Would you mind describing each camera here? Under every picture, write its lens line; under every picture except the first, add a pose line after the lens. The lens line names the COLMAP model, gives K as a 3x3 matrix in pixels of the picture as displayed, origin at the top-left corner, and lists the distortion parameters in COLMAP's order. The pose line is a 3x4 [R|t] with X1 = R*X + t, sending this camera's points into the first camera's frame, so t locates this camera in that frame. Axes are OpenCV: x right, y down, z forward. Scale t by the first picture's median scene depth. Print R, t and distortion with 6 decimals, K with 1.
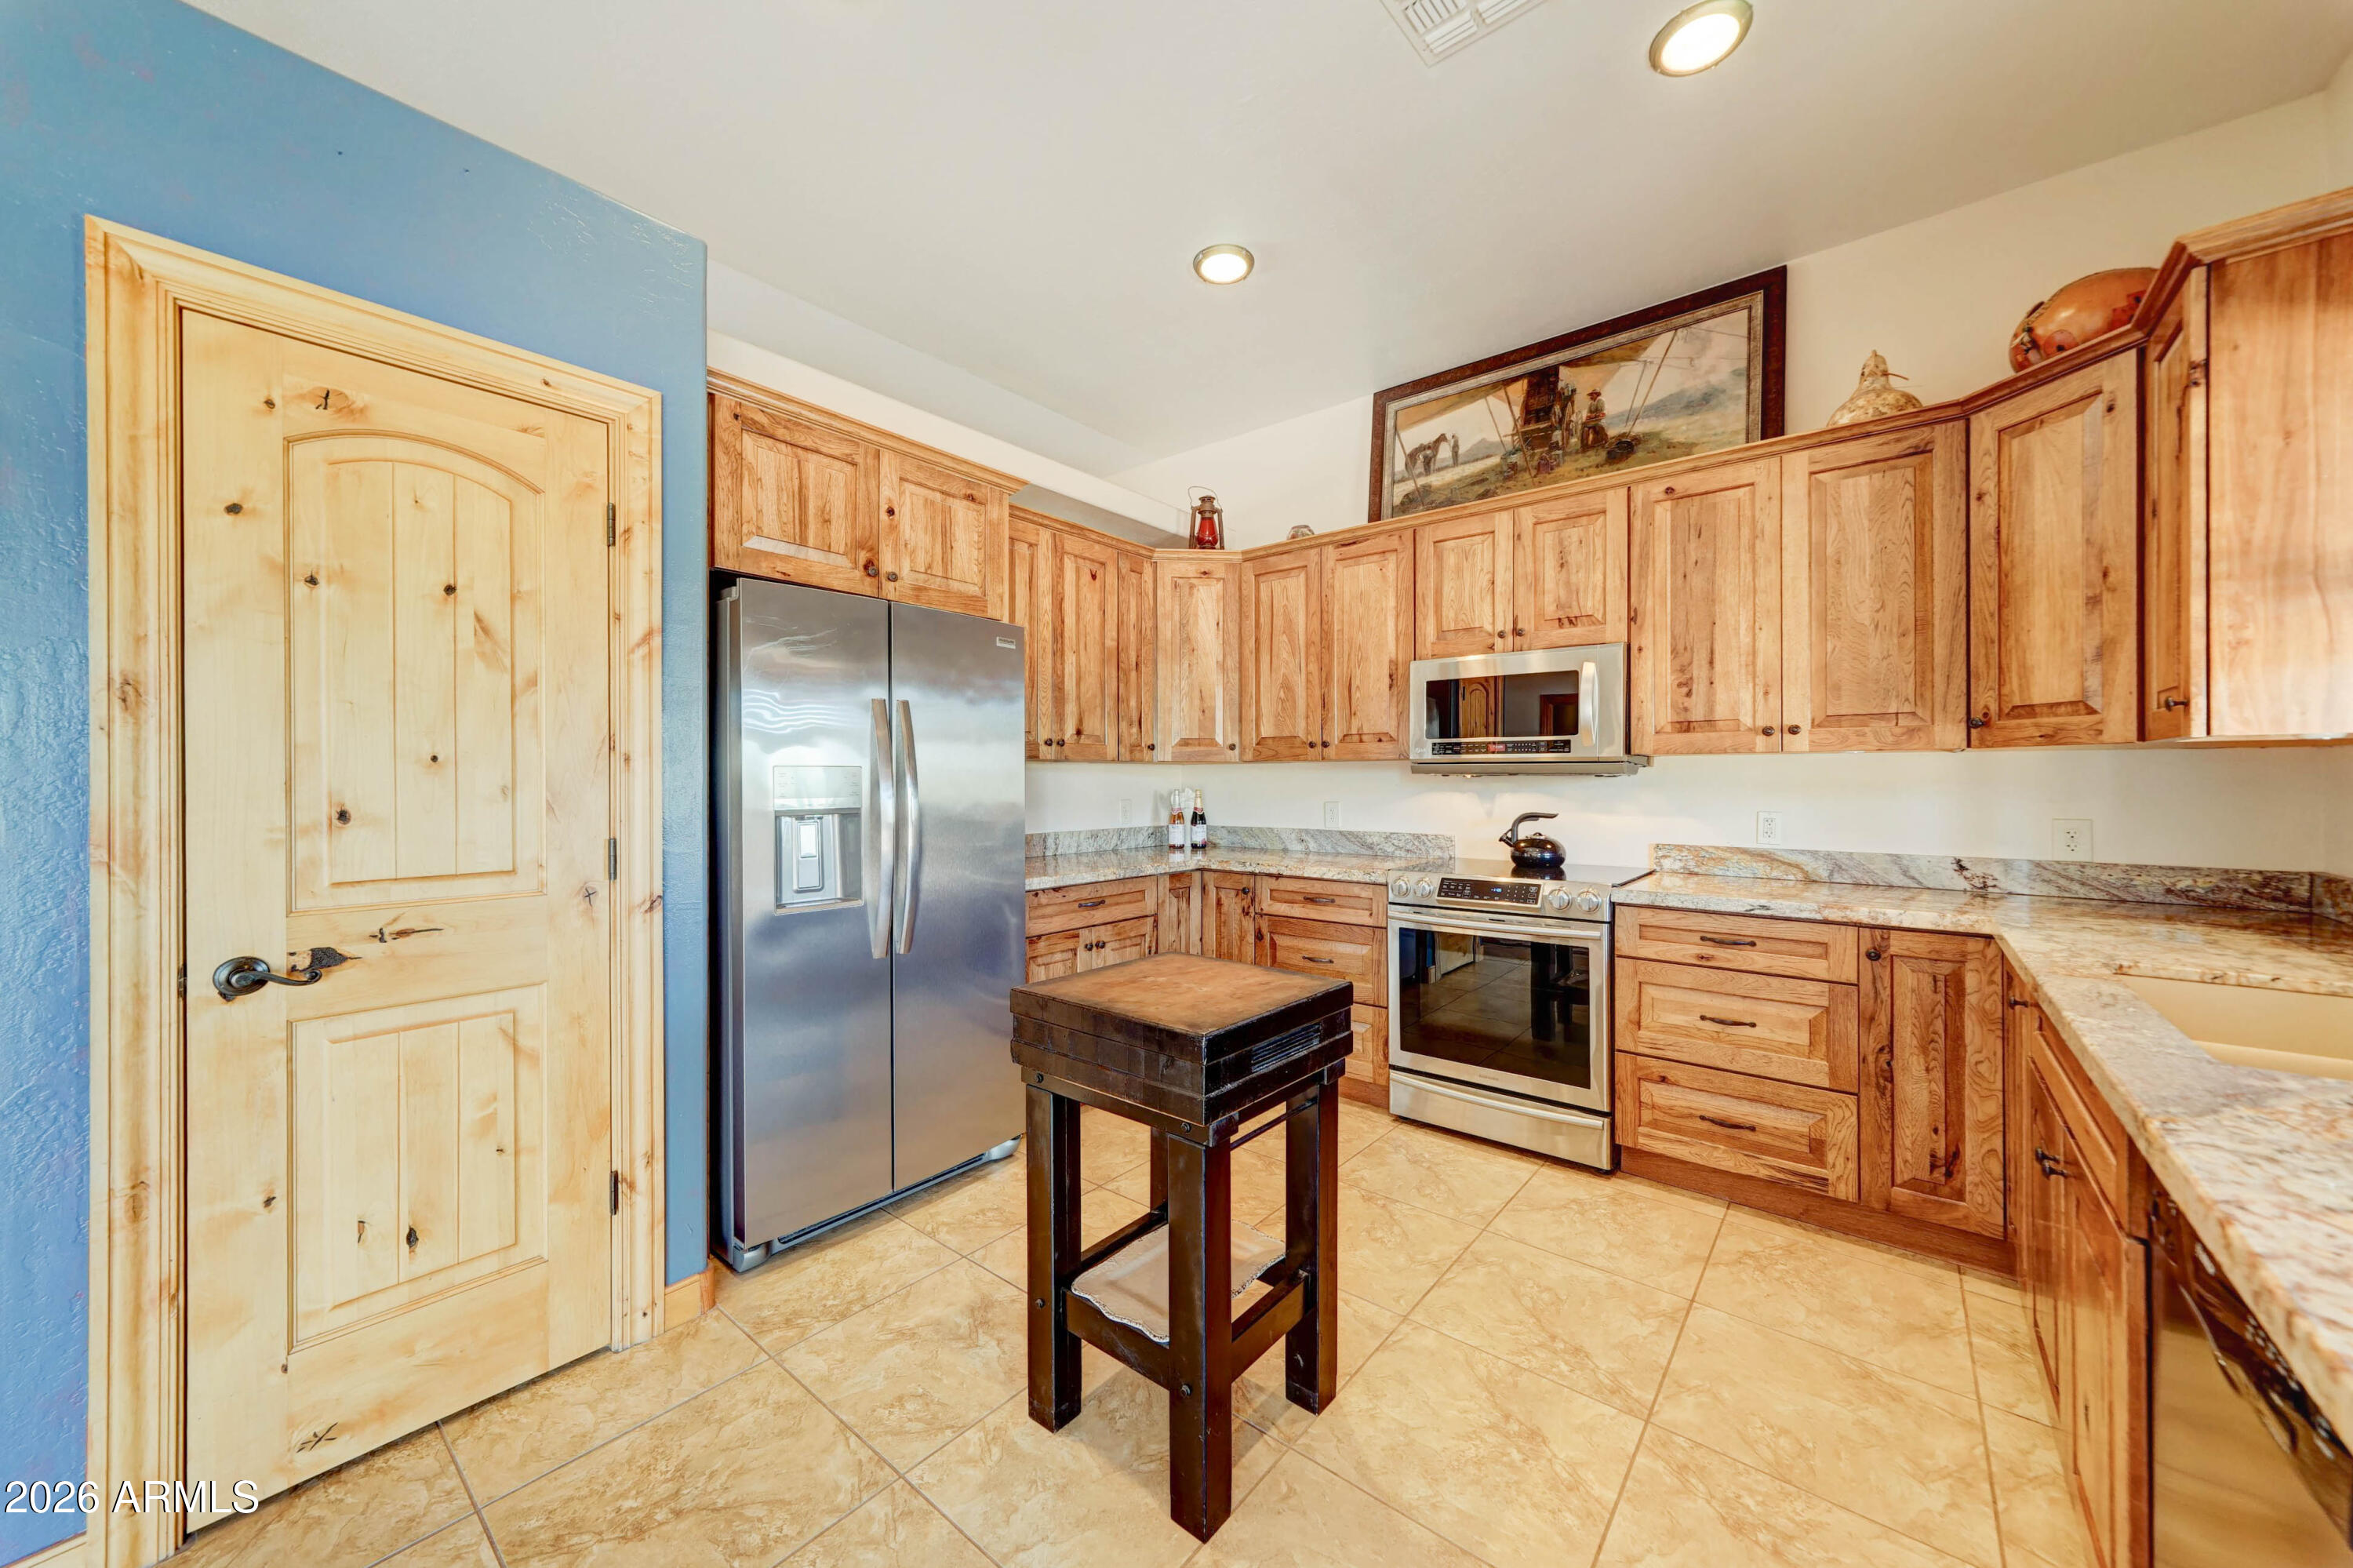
lens RADIAL K [[887.5, 0, 1162.6], [0, 887.5, 777.2], [0, 0, 1]] dist [0.002461, 0.000205]
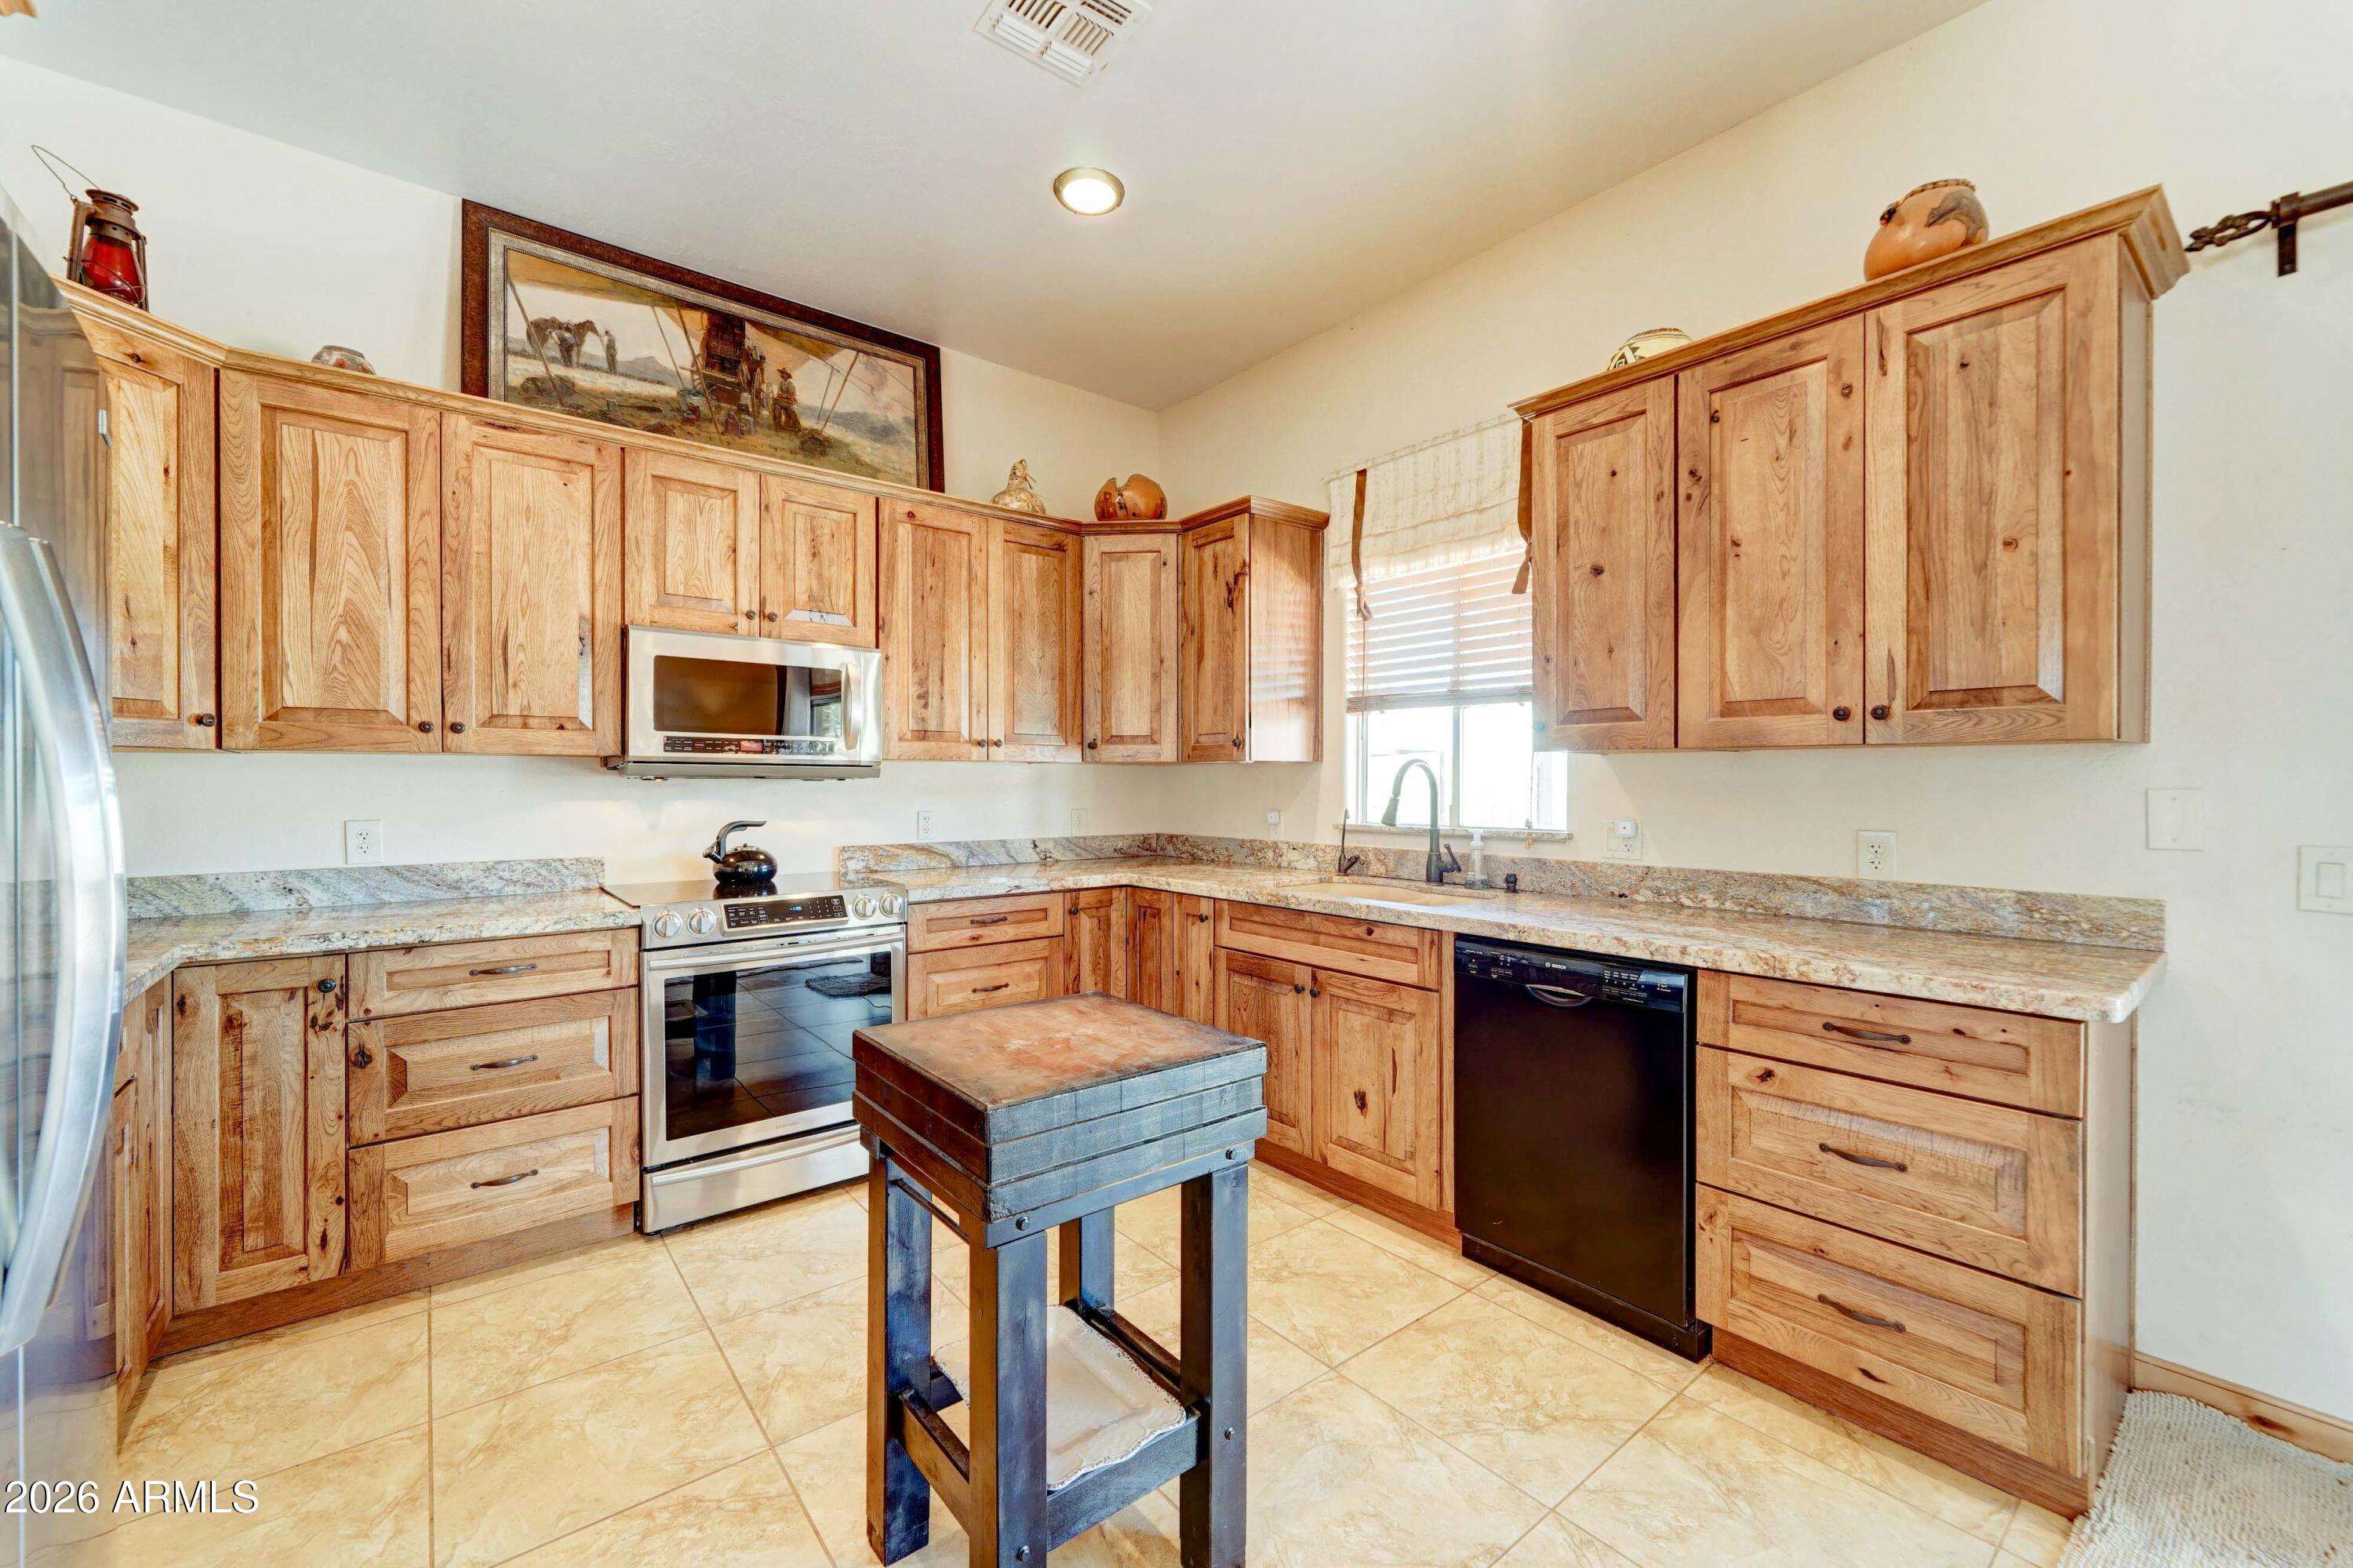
lens RADIAL K [[943.7, 0, 1224.2], [0, 943.7, 785.1], [0, 0, 1]] dist [-0.000200, 0.000378]
pose [[0.153356, -0.001716, 0.988169, -0.472952], [-0.002349, 0.999995, 0.002101, 0.001204], [-0.988168, -0.002643, 0.153351, 0.425224]]
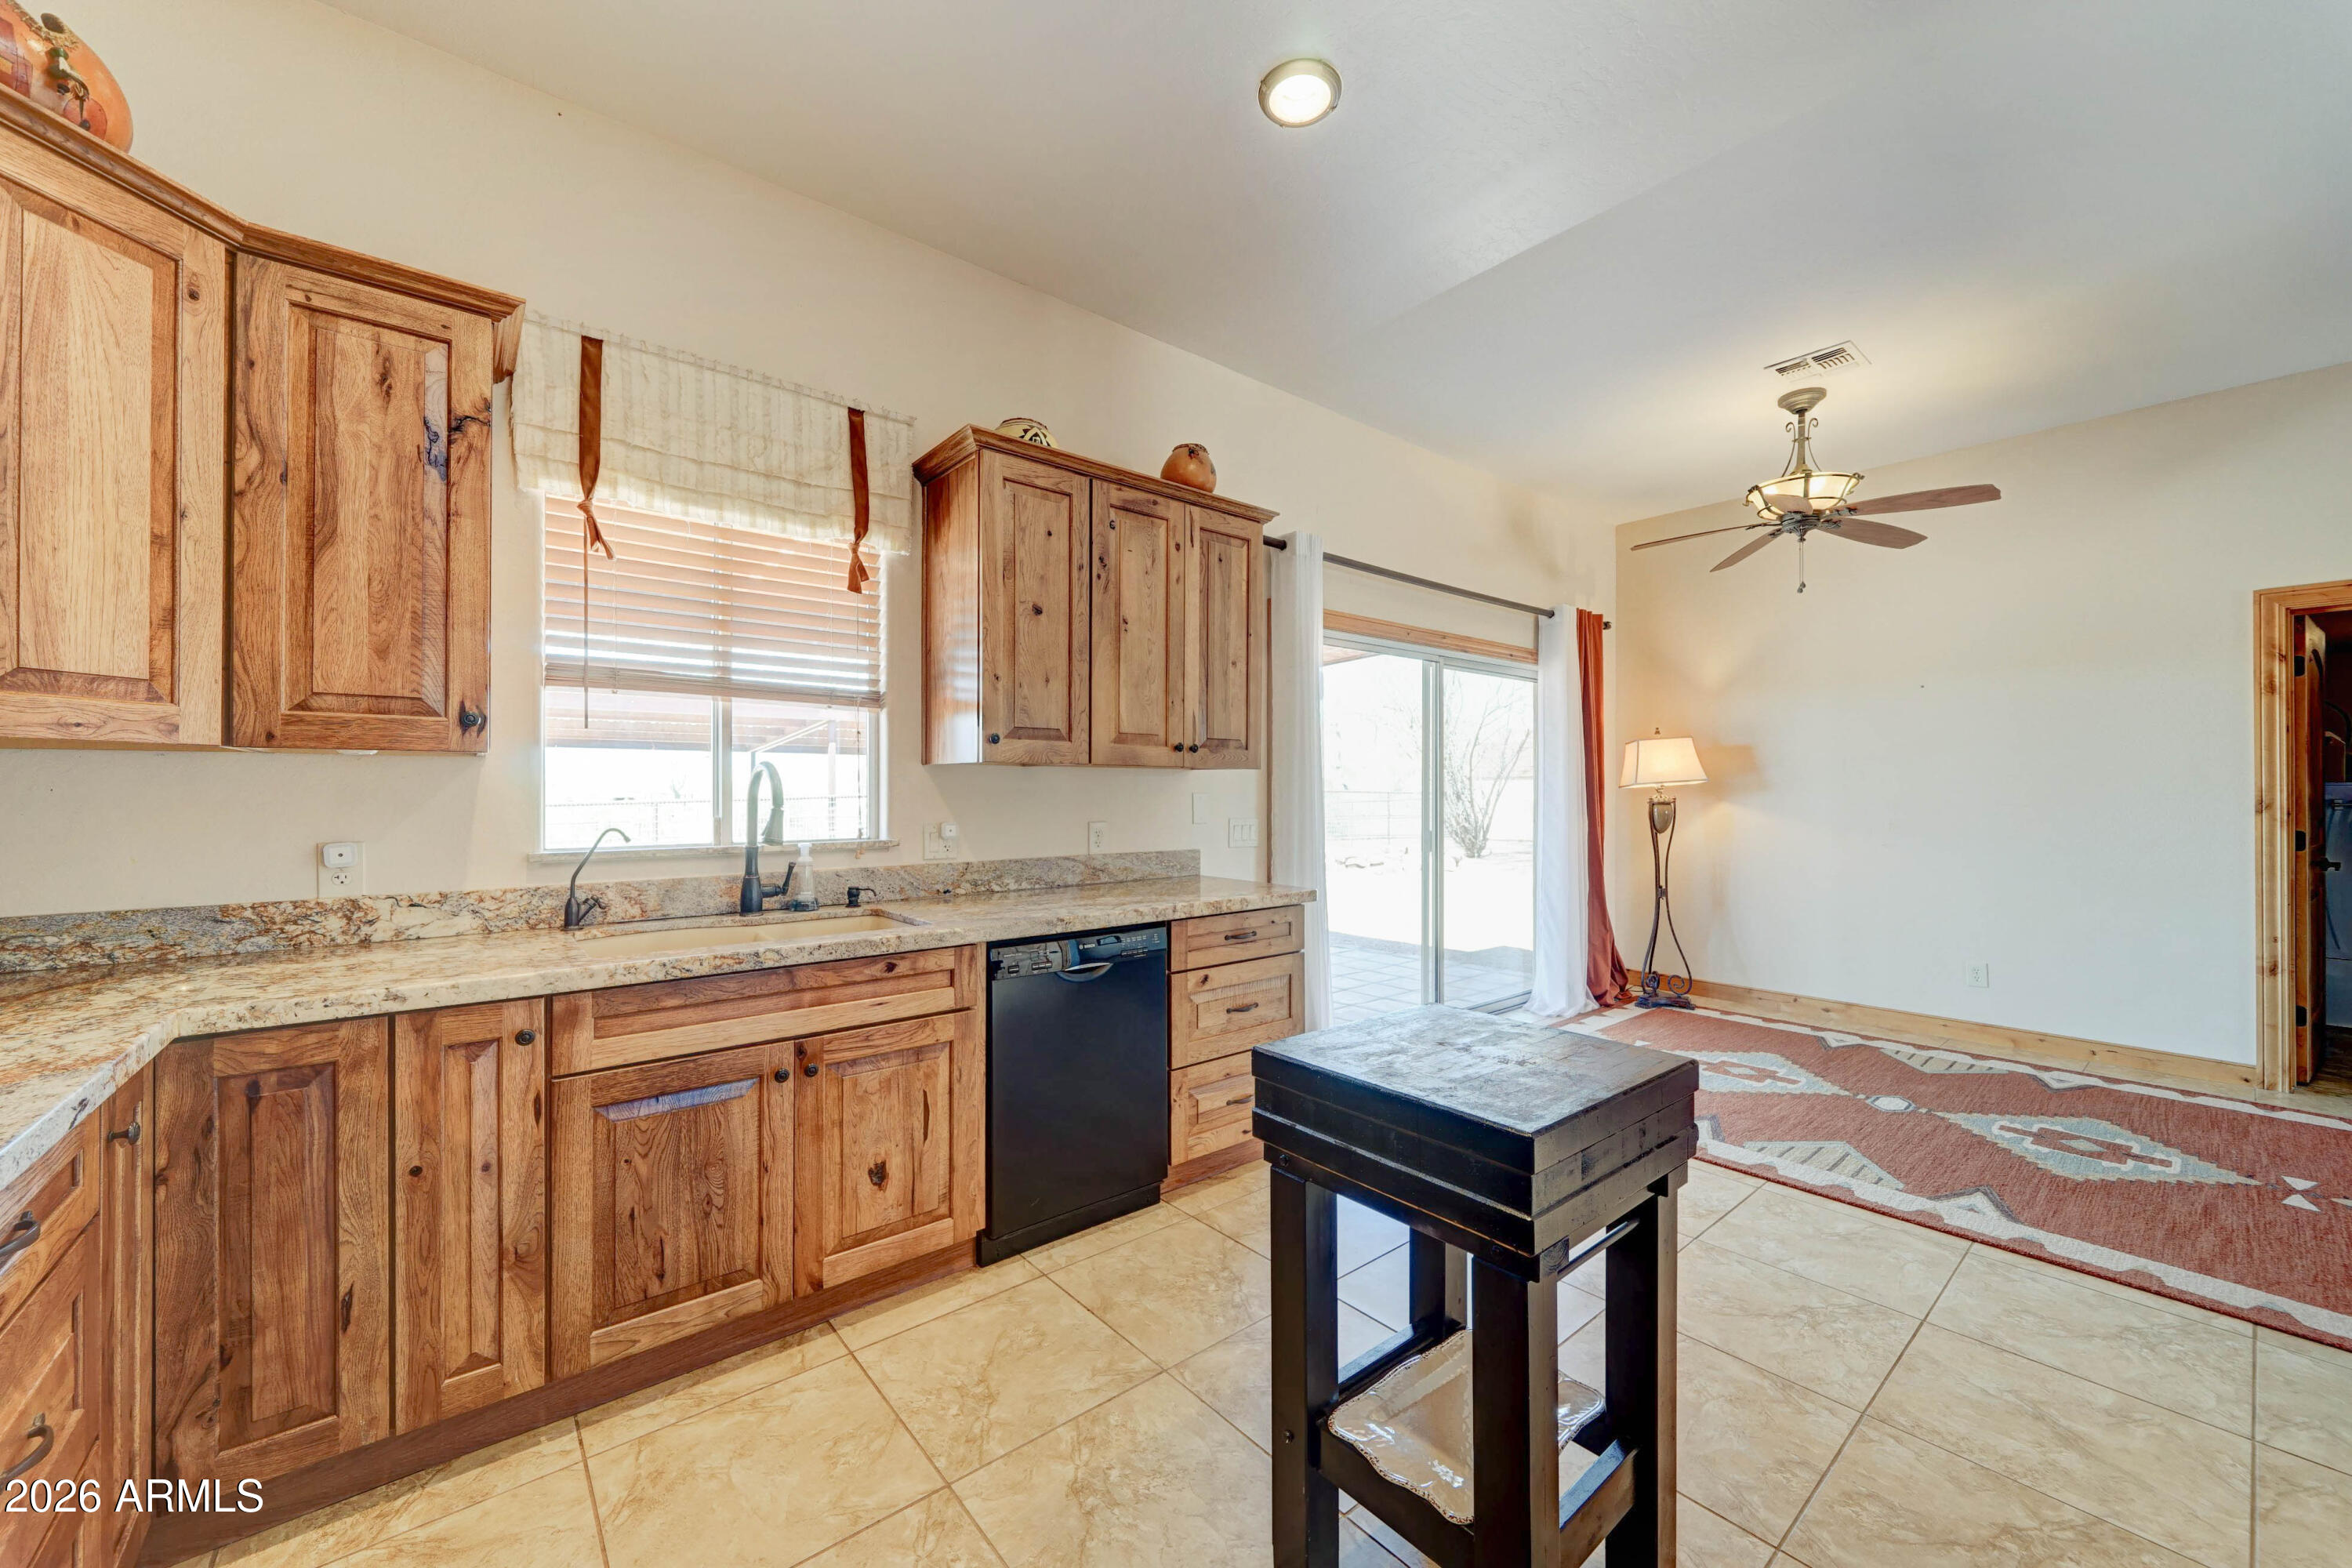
lens RADIAL K [[887.0, 0, 1157.4], [0, 887.0, 783.2], [0, 0, 1]] dist [0.002461, 0.000205]
pose [[-0.982516, -0.000456, 0.186178, 0.092315], [-0.001762, 0.999975, -0.006849, -0.001495], [-0.186170, -0.007057, -0.982492, 1.090270]]
